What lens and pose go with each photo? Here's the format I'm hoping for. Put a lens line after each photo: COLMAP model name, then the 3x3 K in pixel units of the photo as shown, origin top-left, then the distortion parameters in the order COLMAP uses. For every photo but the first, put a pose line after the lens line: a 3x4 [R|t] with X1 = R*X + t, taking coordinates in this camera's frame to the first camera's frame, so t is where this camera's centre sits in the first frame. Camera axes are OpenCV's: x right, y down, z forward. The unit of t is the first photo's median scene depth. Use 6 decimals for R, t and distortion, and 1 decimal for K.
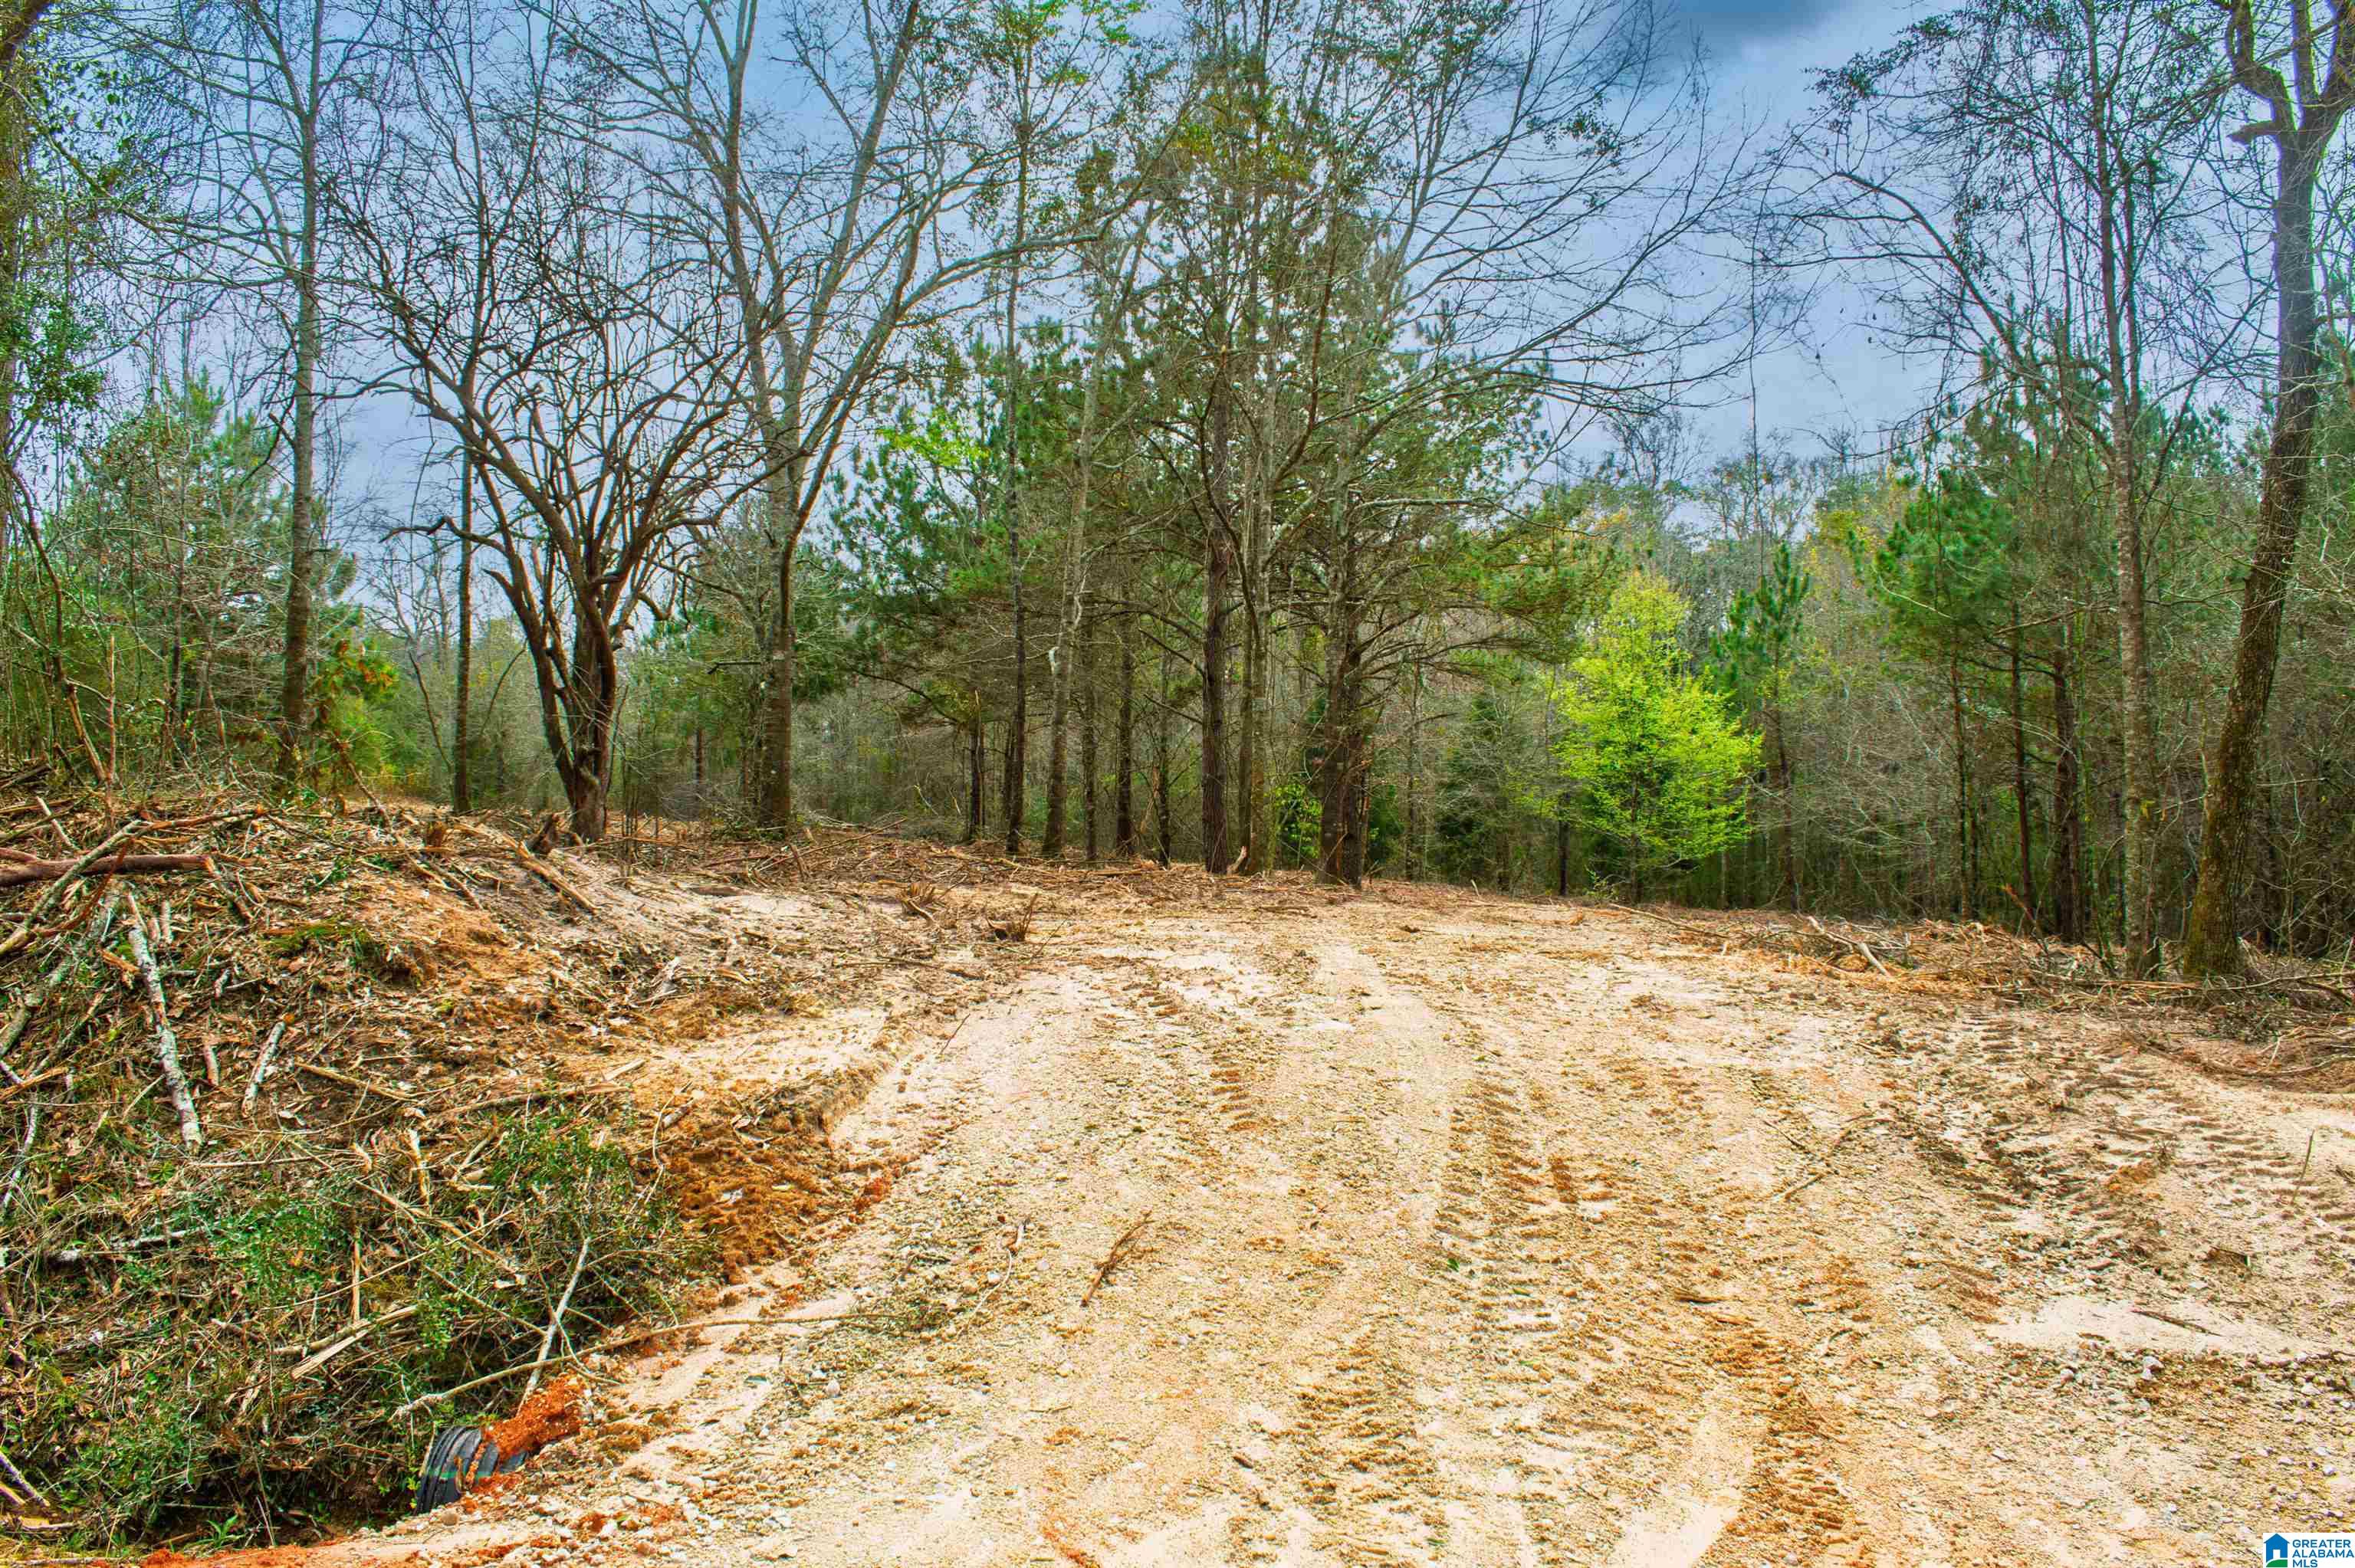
lens RADIAL K [[2109.9, 0, 1158.0], [0, 2109.9, 776.9], [0, 0, 1]] dist [-0.097578, 0.021034]
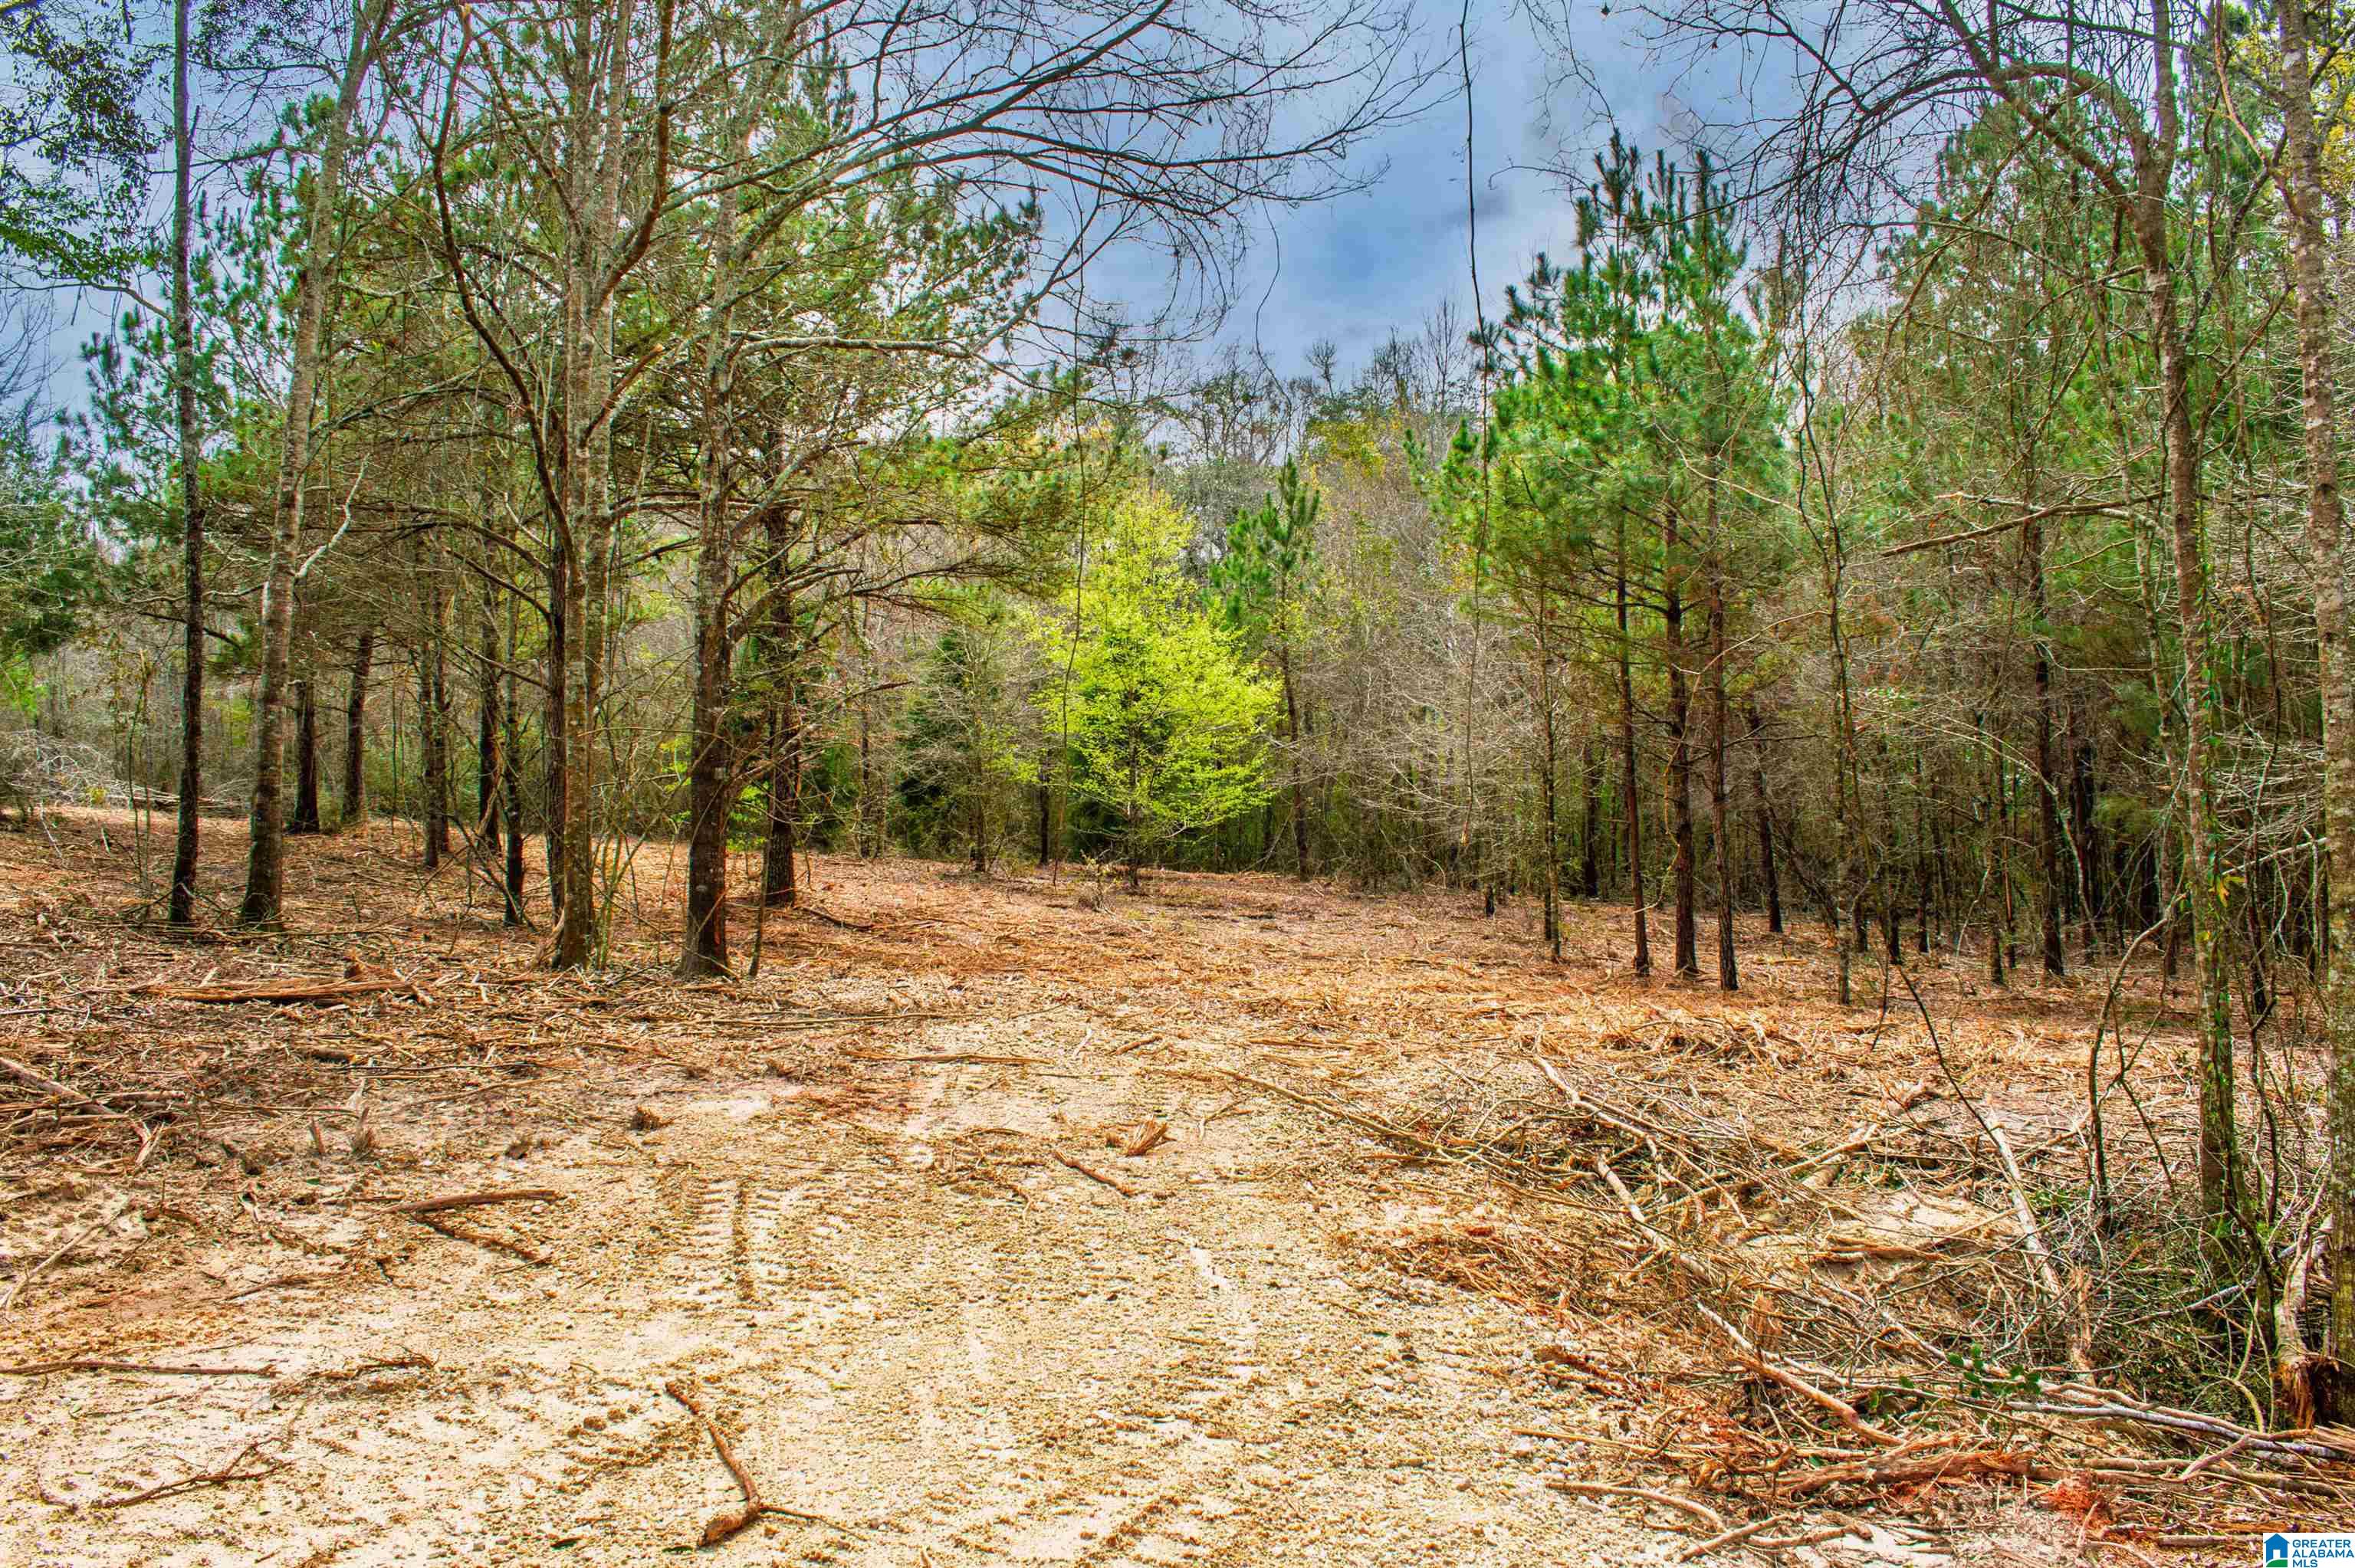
lens RADIAL K [[2109.9, 0, 1155.9], [0, 2109.9, 686.9], [0, 0, 1]] dist [-0.097578, 0.021034]
pose [[0.968466, -0.009662, 0.248960, 0.027898], [0.012002, 0.999897, -0.007886, -0.011232], [-0.248858, 0.010625, 0.968482, 0.188486]]
